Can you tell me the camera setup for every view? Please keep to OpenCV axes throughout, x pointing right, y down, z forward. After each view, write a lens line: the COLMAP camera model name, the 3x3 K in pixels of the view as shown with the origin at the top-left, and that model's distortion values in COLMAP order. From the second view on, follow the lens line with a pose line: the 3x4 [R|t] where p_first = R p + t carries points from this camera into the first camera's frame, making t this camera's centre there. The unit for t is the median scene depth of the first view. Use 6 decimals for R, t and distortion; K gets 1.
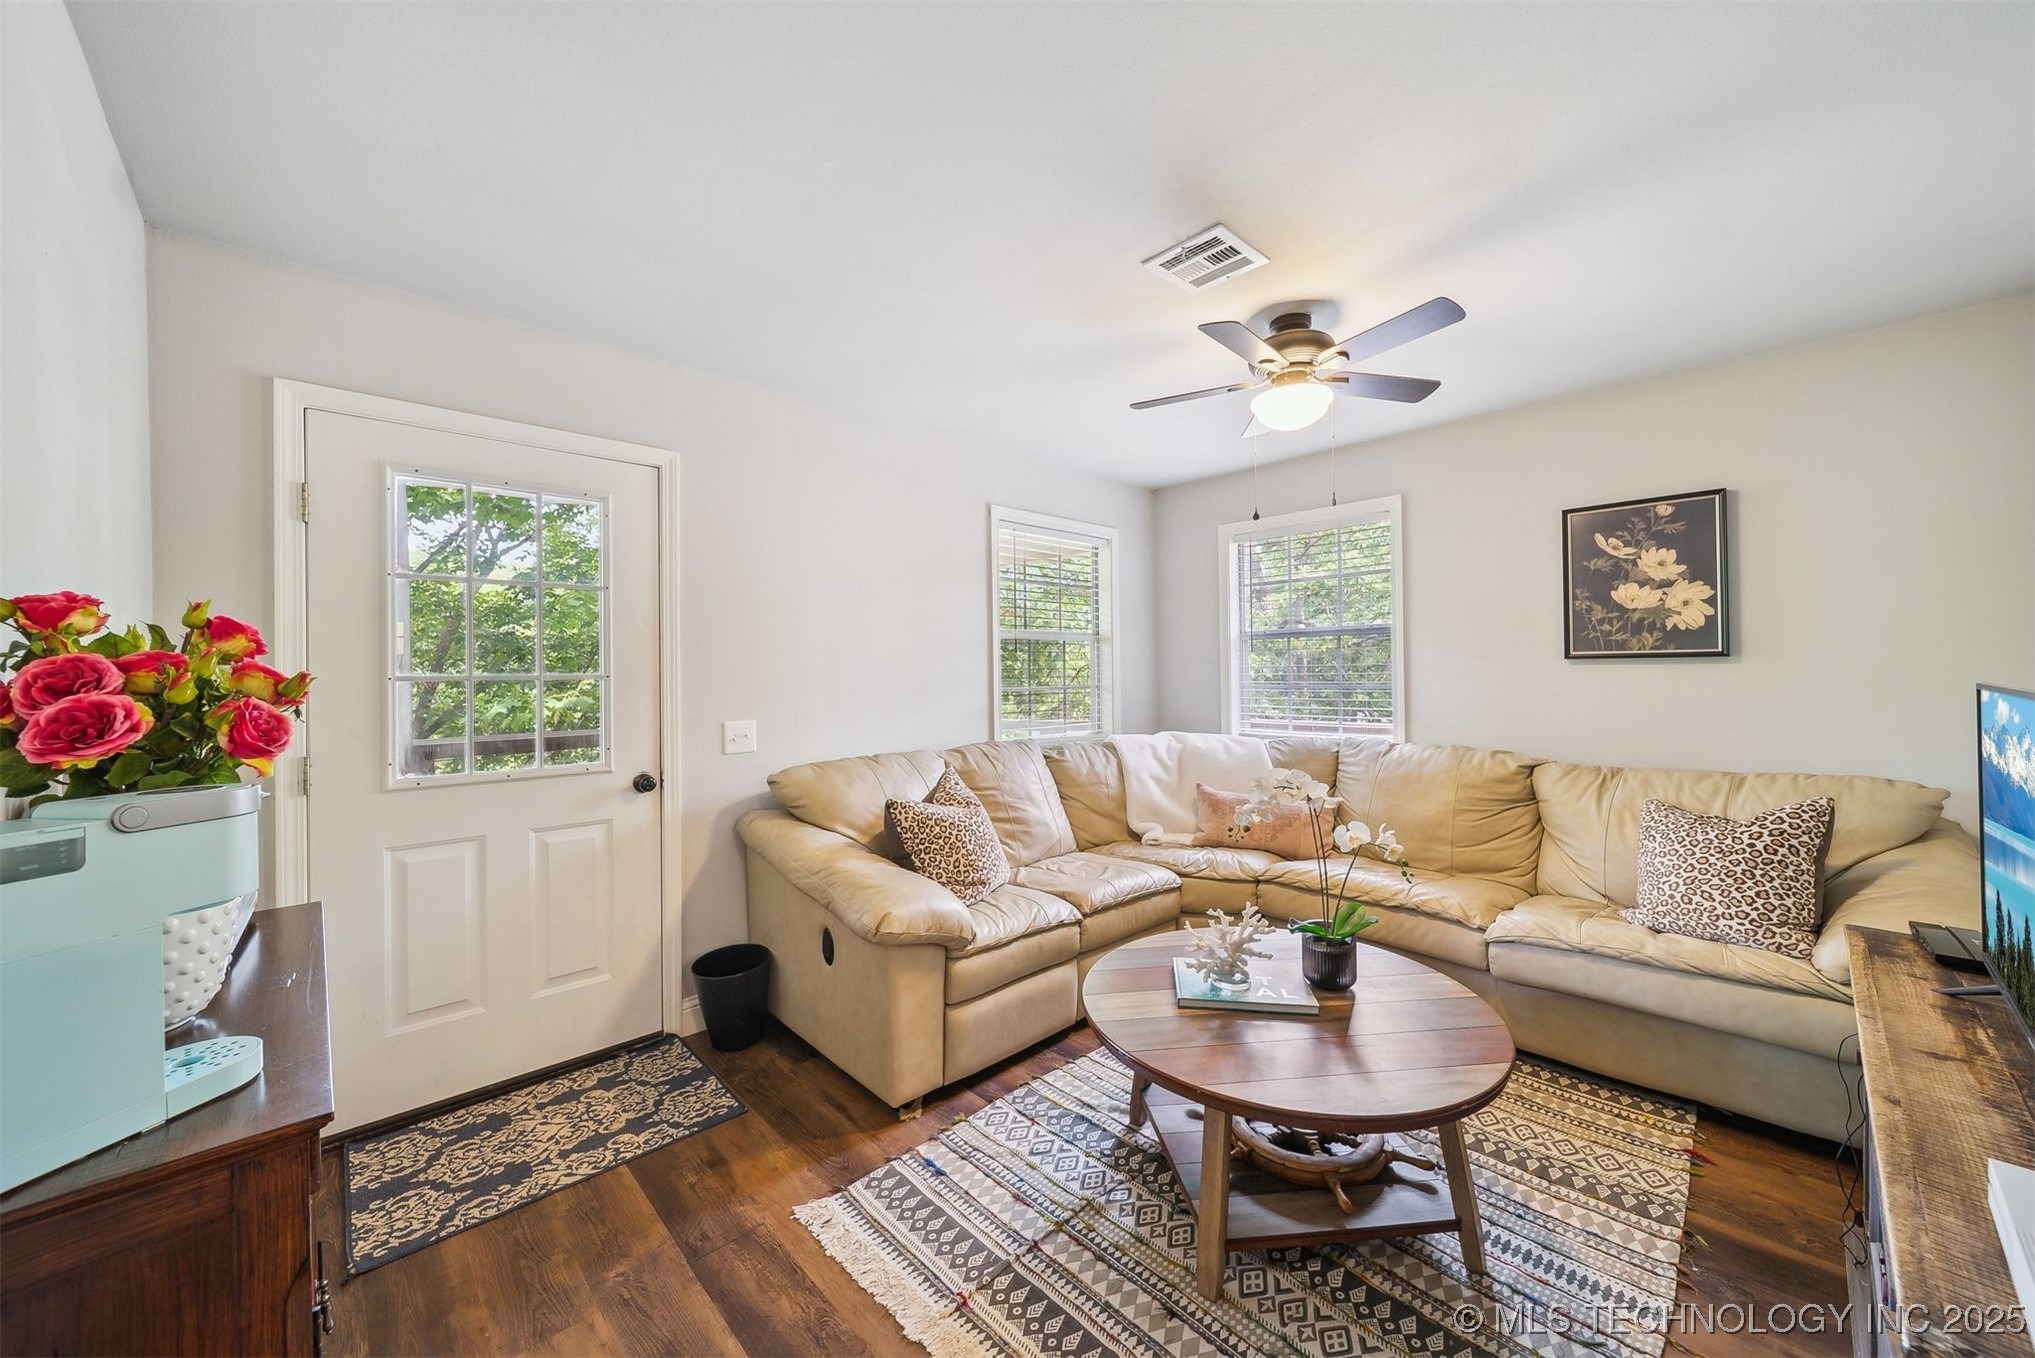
lens RADIAL K [[728.6, 0, 1013.9], [0, 728.6, 674.3], [0, 0, 1]] dist [-0.002101, -0.000778]
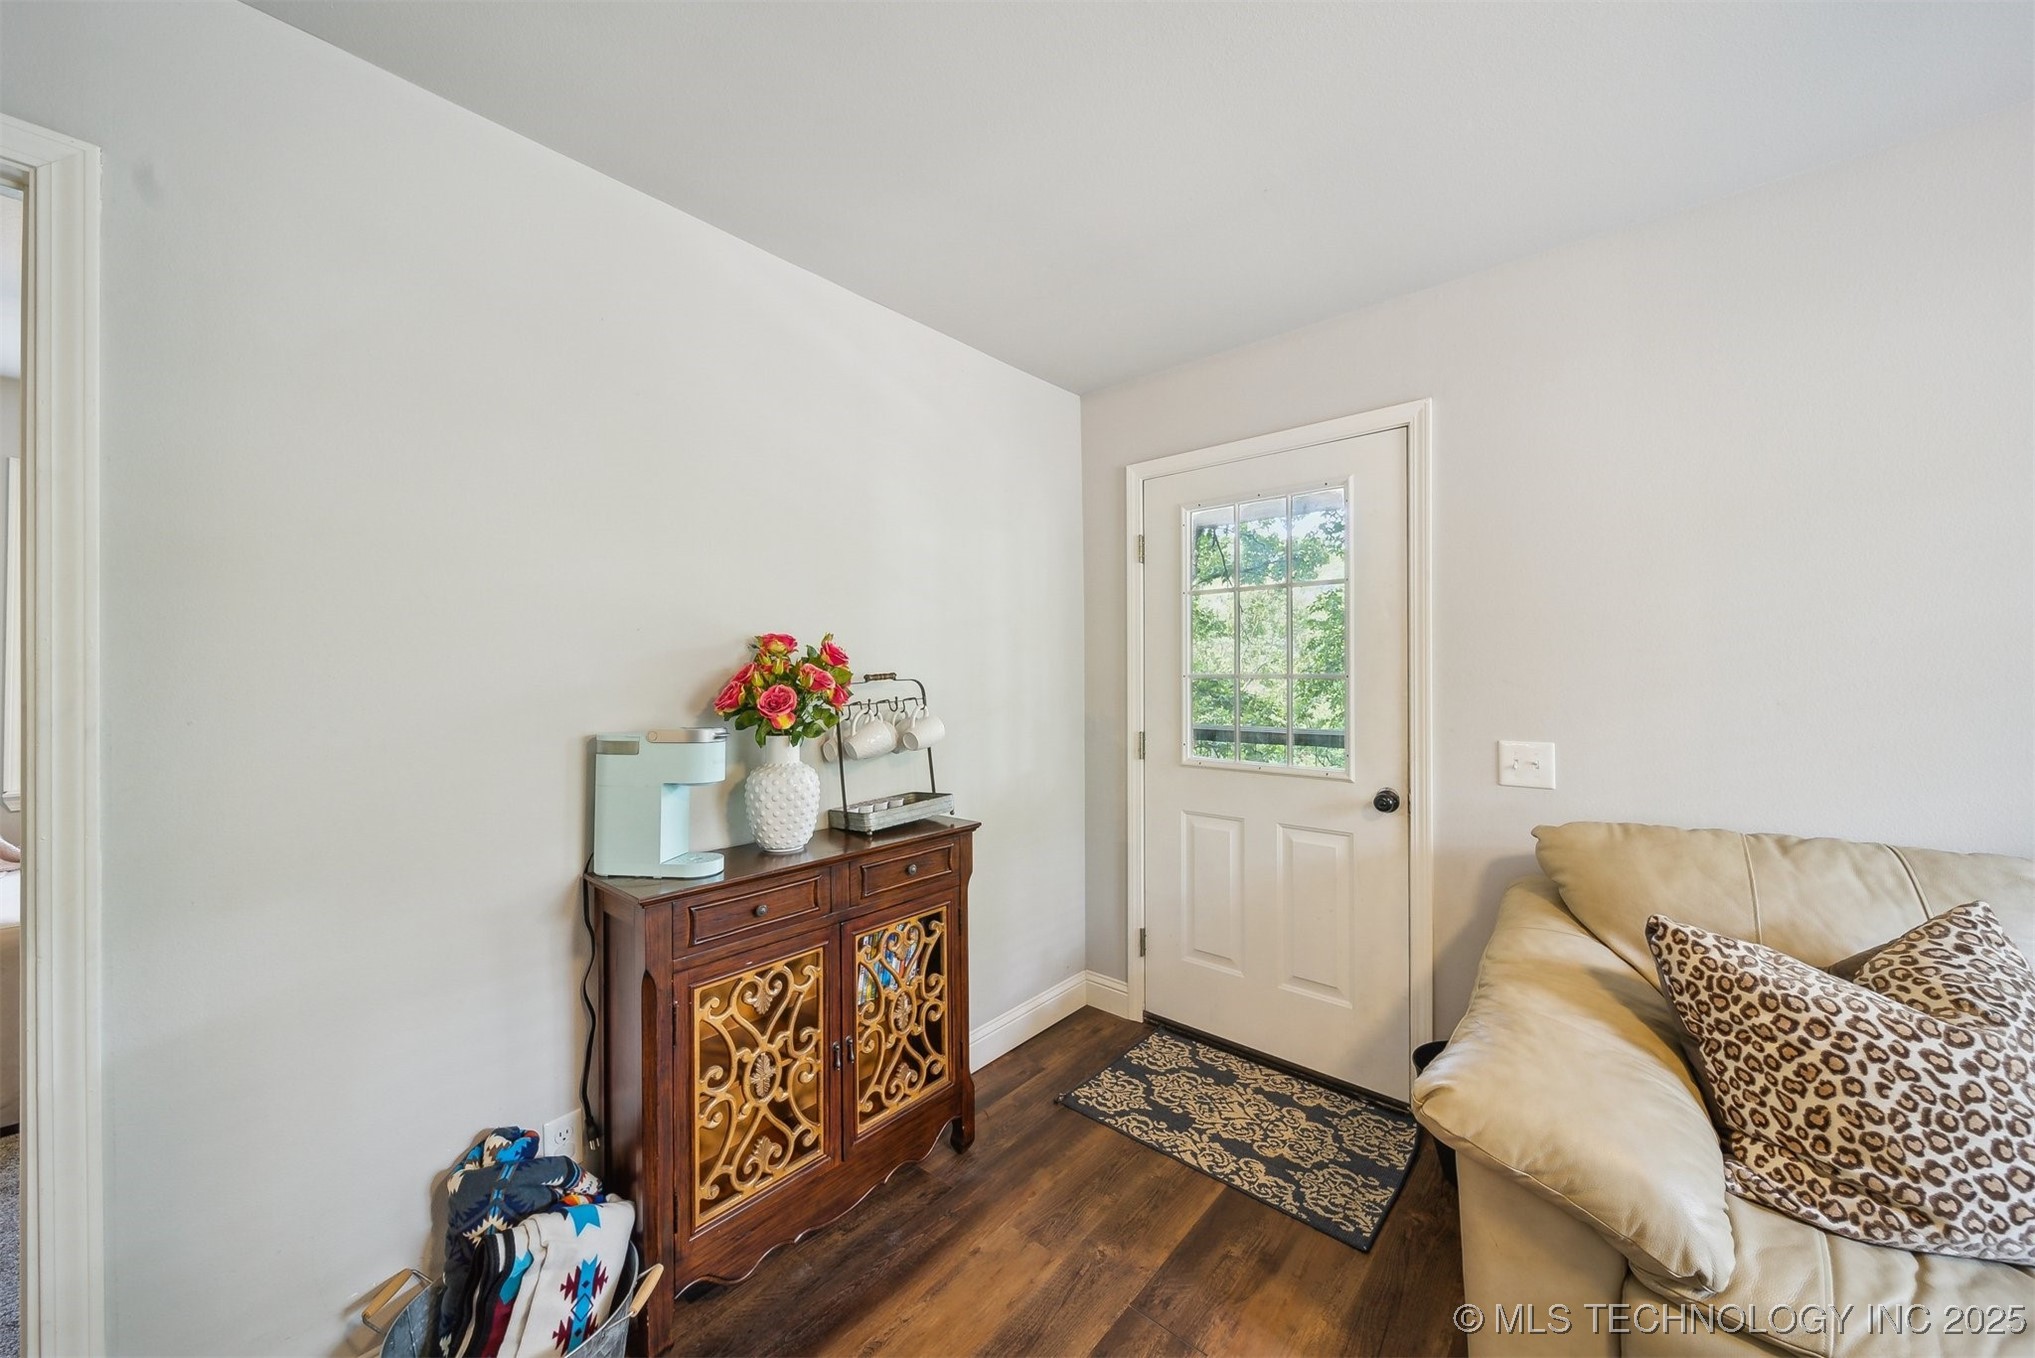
lens RADIAL K [[728.6, 0, 1033.1], [0, 728.6, 670.3], [0, 0, 1]] dist [-0.002101, -0.000778]
pose [[0.113023, 0.003724, -0.993585, 0.382436], [-0.006397, 0.999975, 0.003020, -0.005667], [0.993572, 0.006015, 0.113044, 0.630988]]
